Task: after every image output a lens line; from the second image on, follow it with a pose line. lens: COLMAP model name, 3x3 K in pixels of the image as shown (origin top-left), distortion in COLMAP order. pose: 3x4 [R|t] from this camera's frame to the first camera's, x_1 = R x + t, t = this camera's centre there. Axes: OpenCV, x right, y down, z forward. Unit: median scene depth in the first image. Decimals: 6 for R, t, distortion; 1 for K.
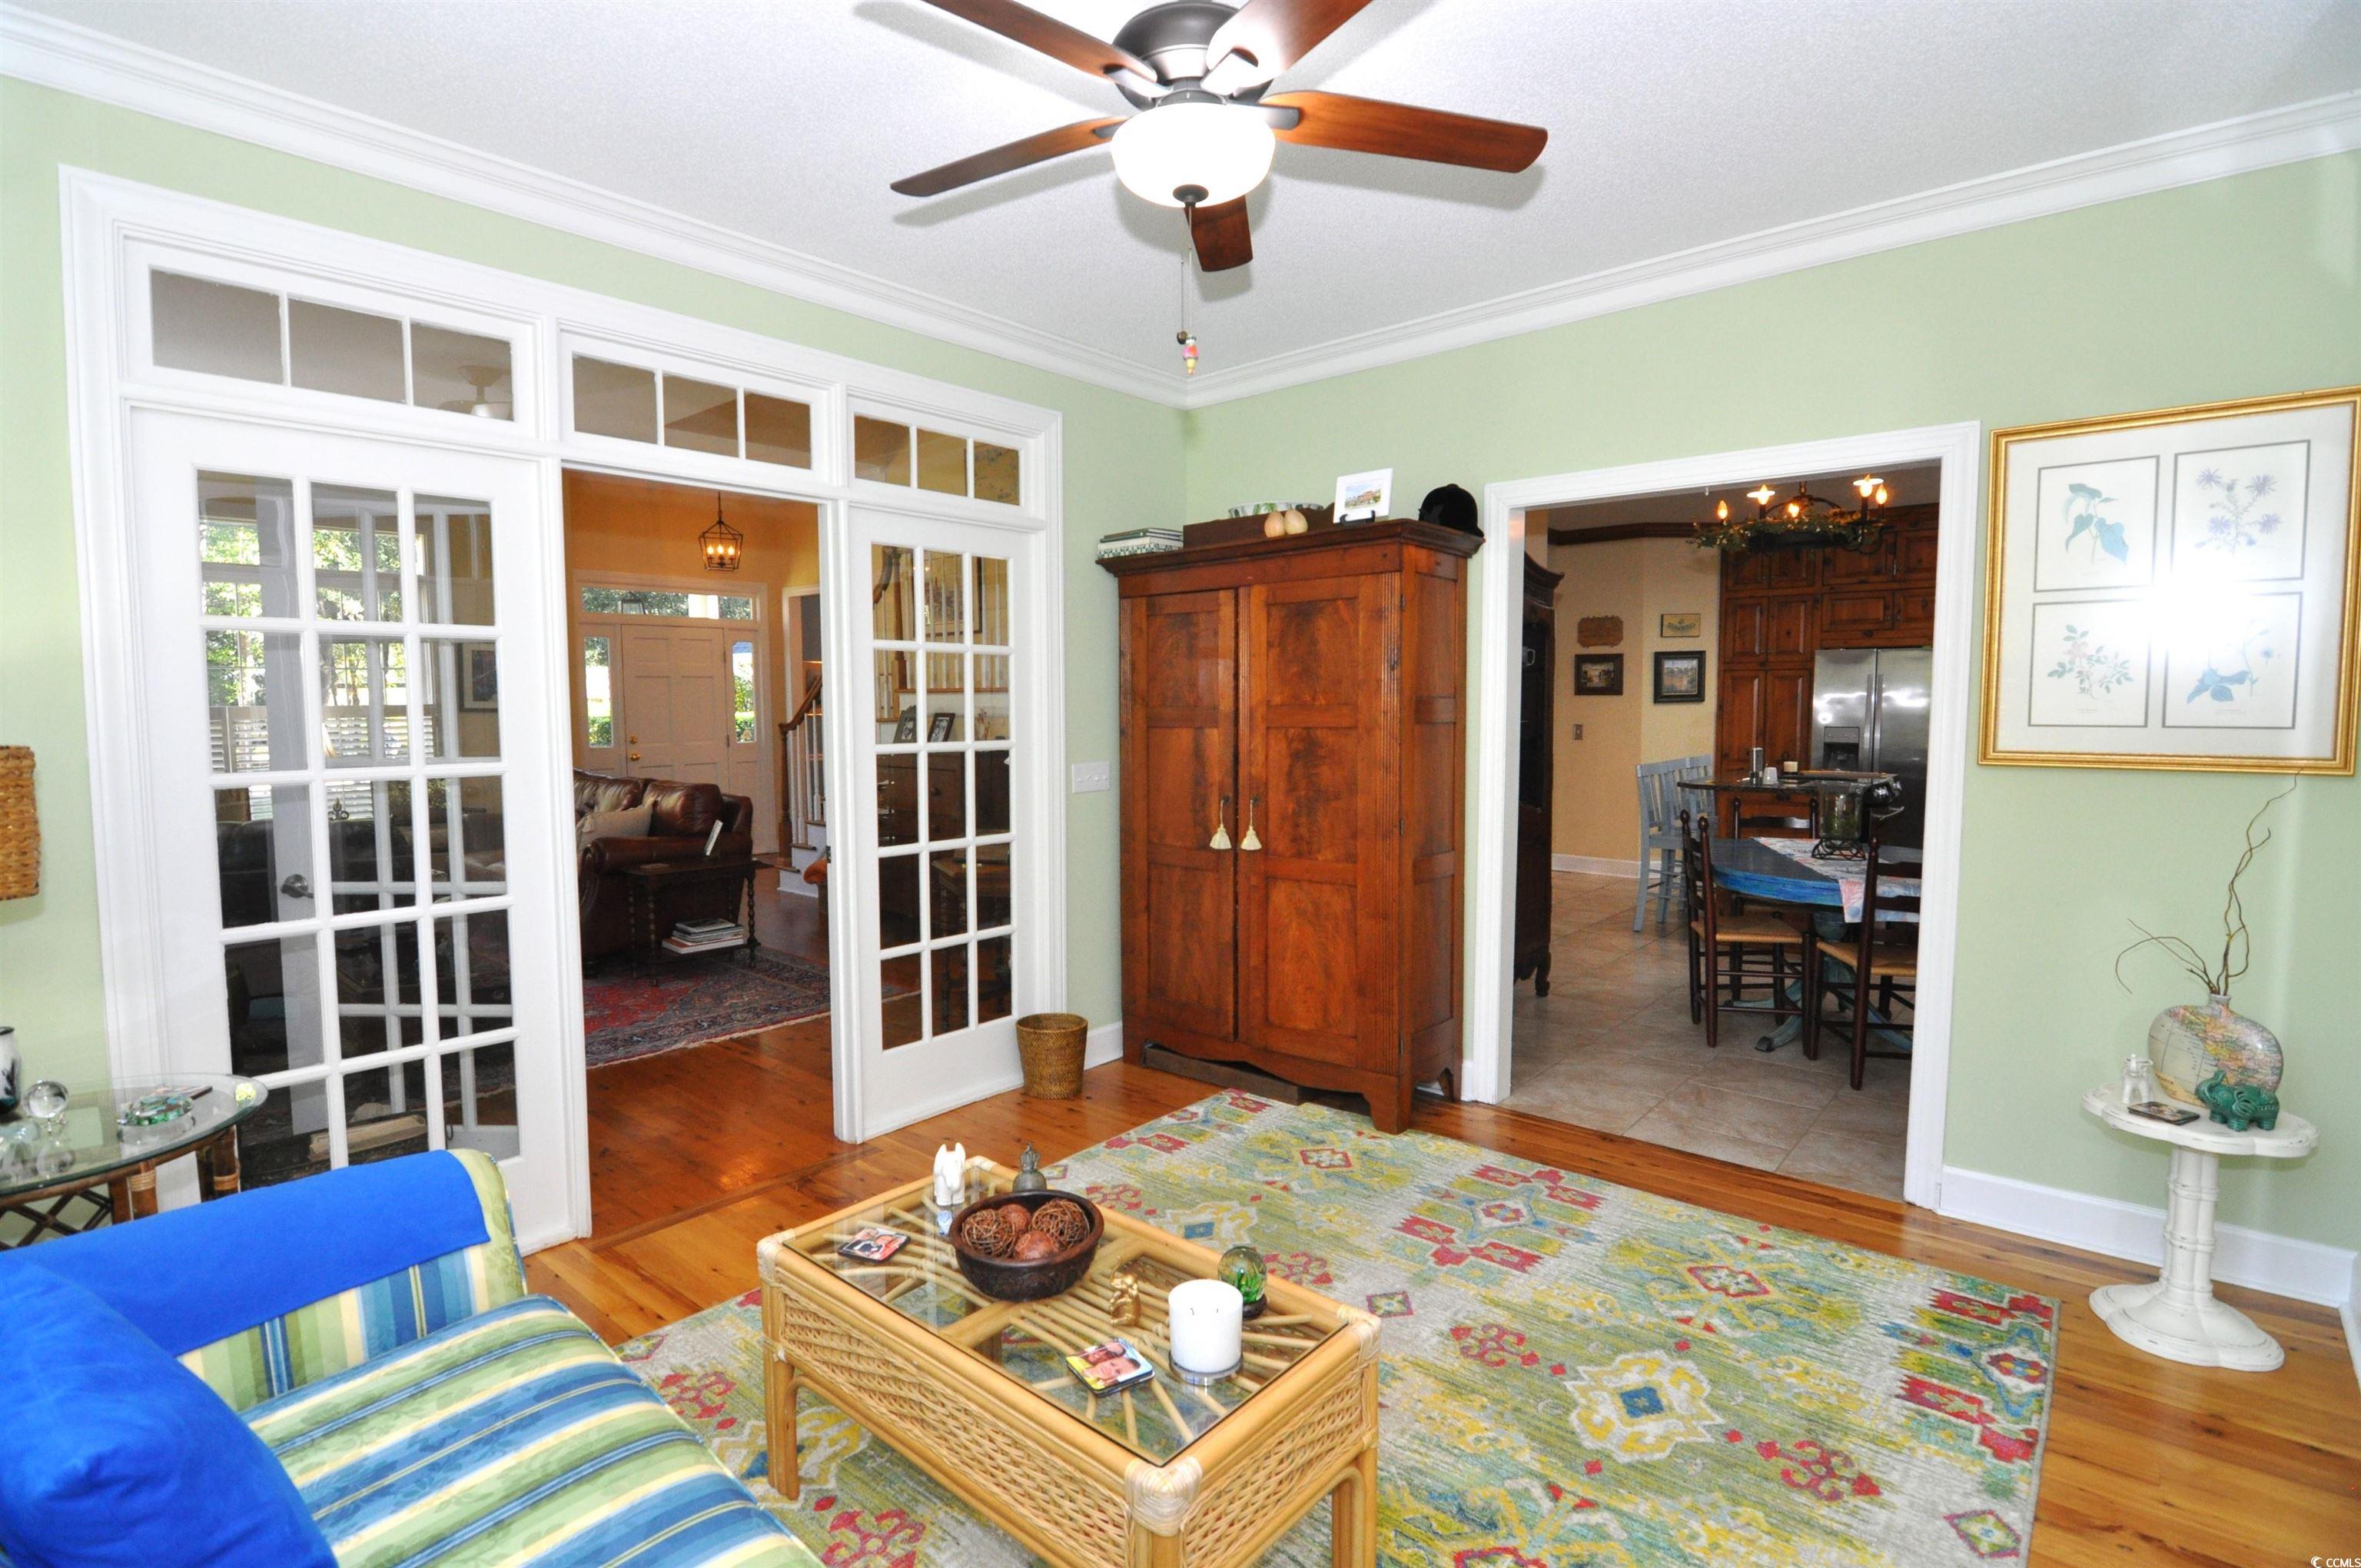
lens RADIAL K [[1054.2, 0, 1180.5], [0, 1054.2, 784.0], [0, 0, 1]] dist [-0.045574, 0.000328]
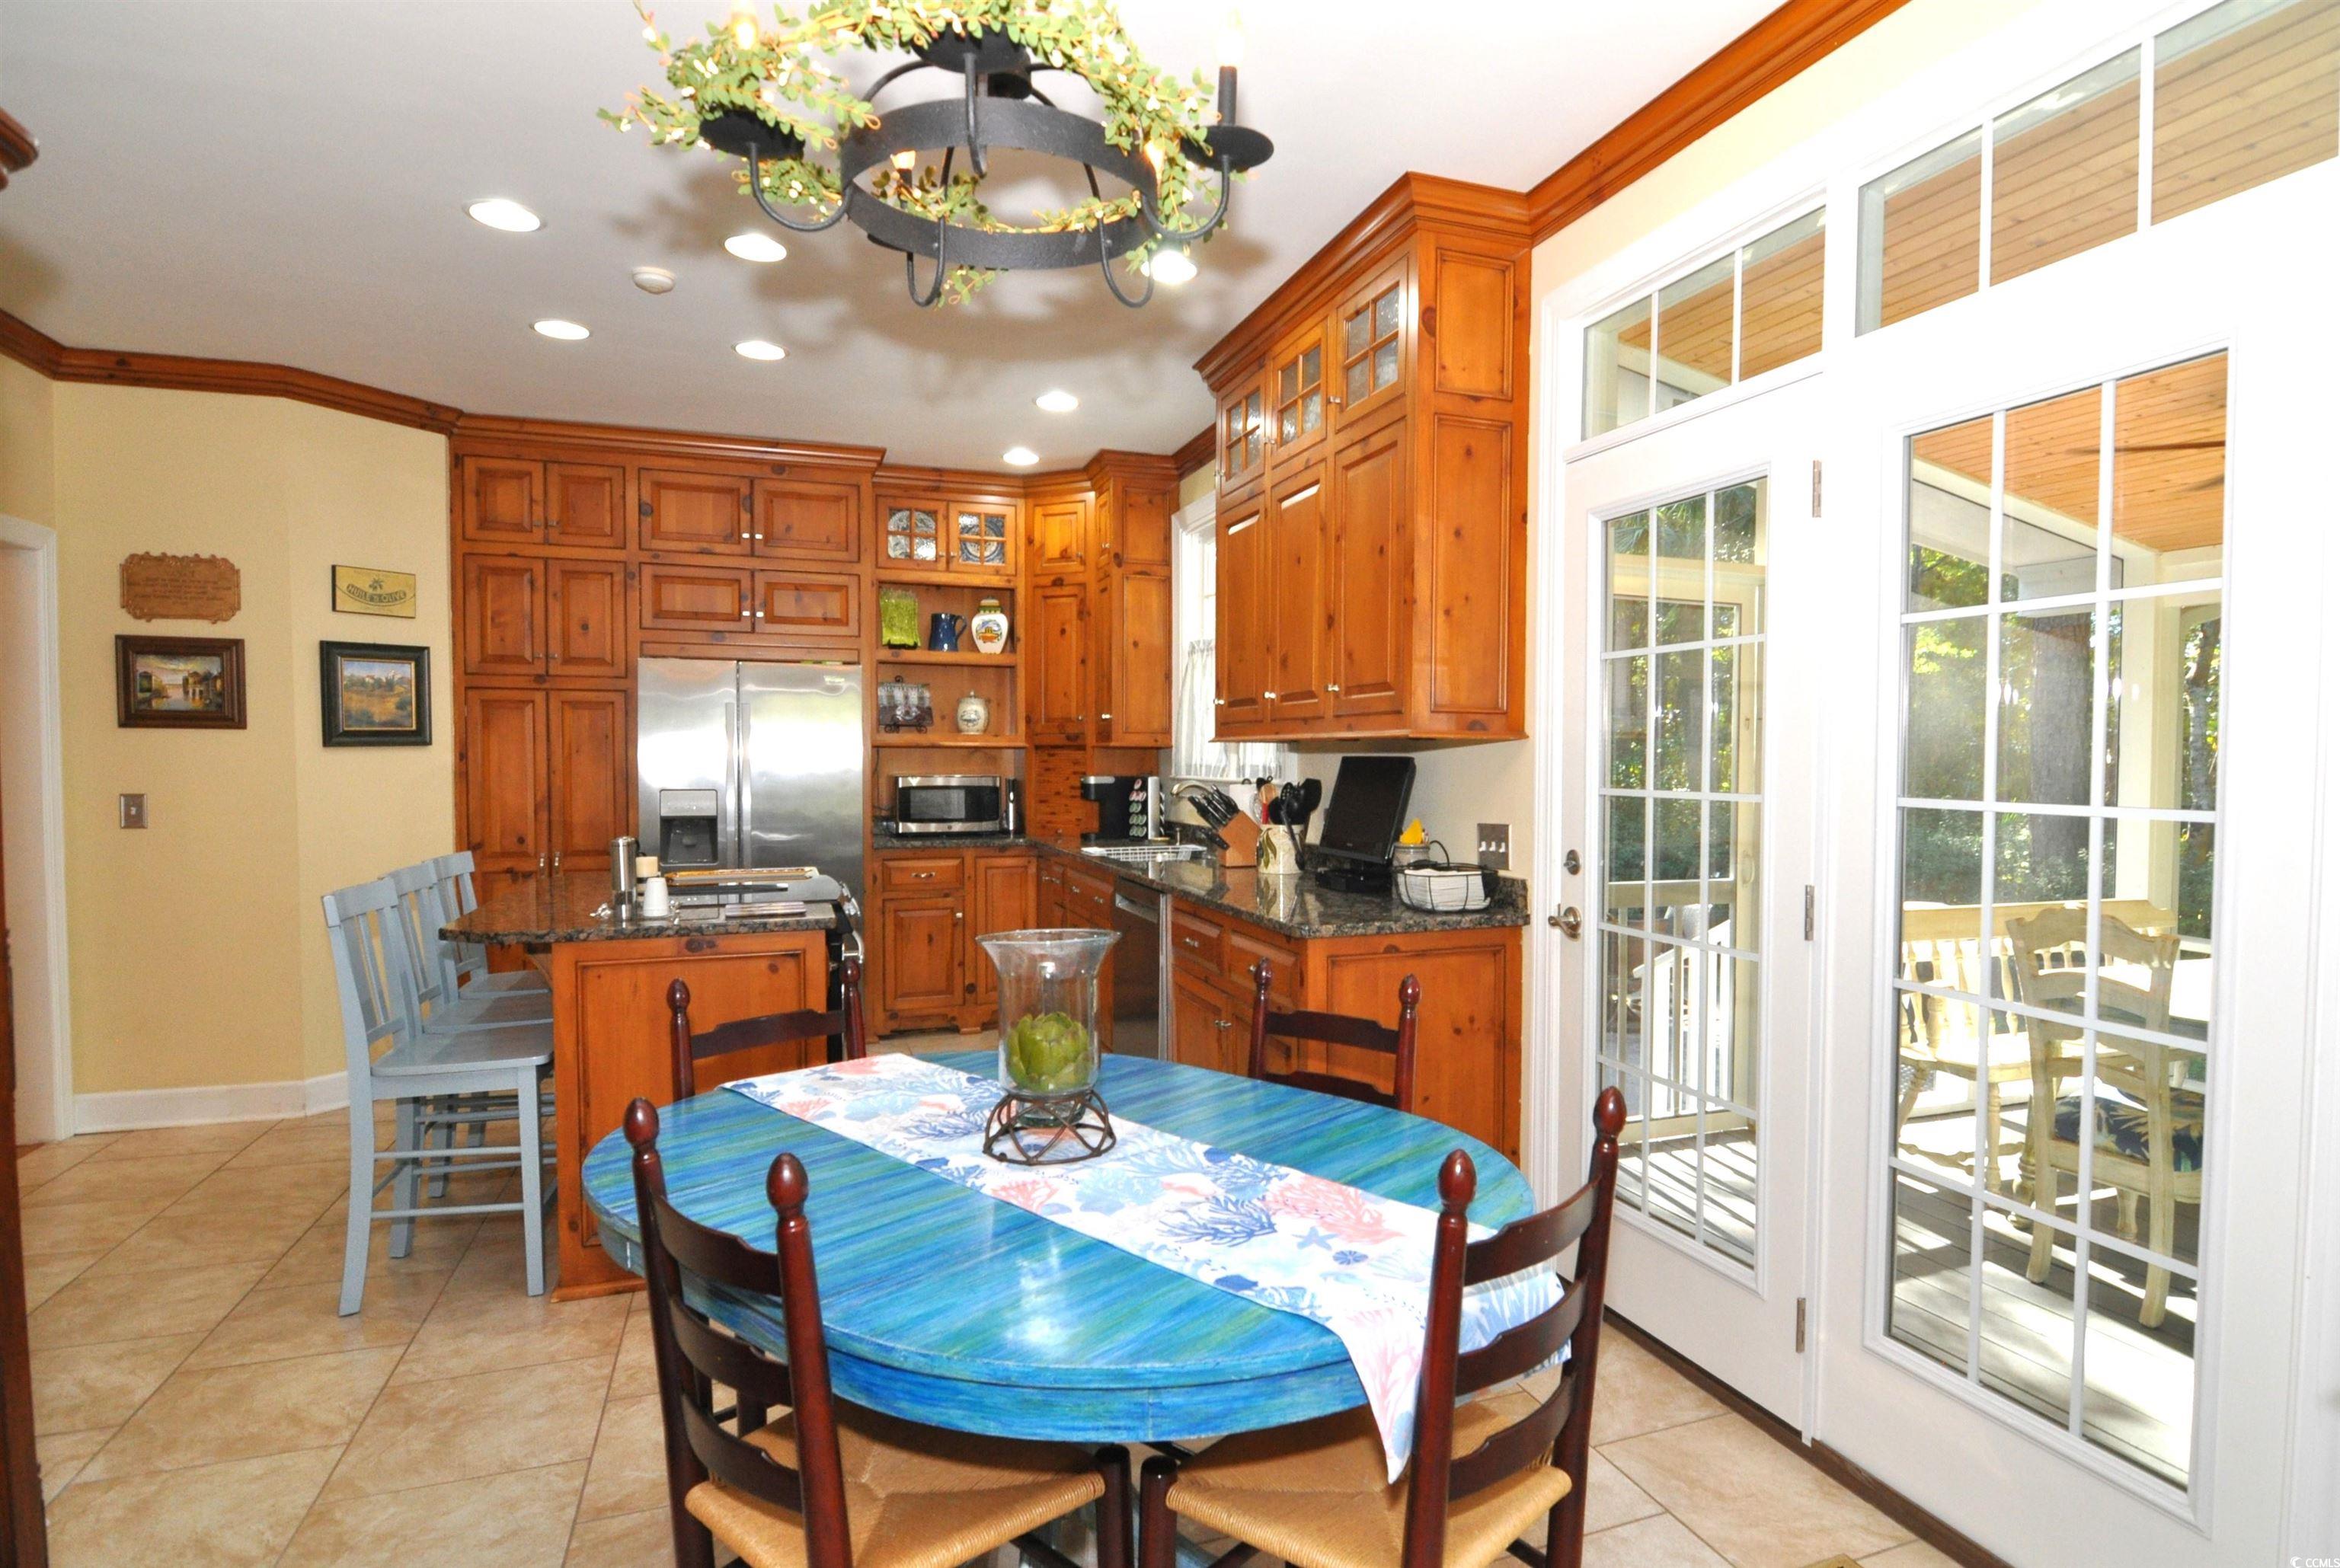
lens RADIAL K [[1248.0, 0, 1261.1], [0, 1248.0, 802.4], [0, 0, 1]] dist [0.015255, -0.027401]
pose [[0.438241, -0.029864, 0.898361, 0.124327], [0.060187, 0.998180, 0.003822, -0.027931], [-0.896840, 0.052395, 0.439241, 0.359649]]
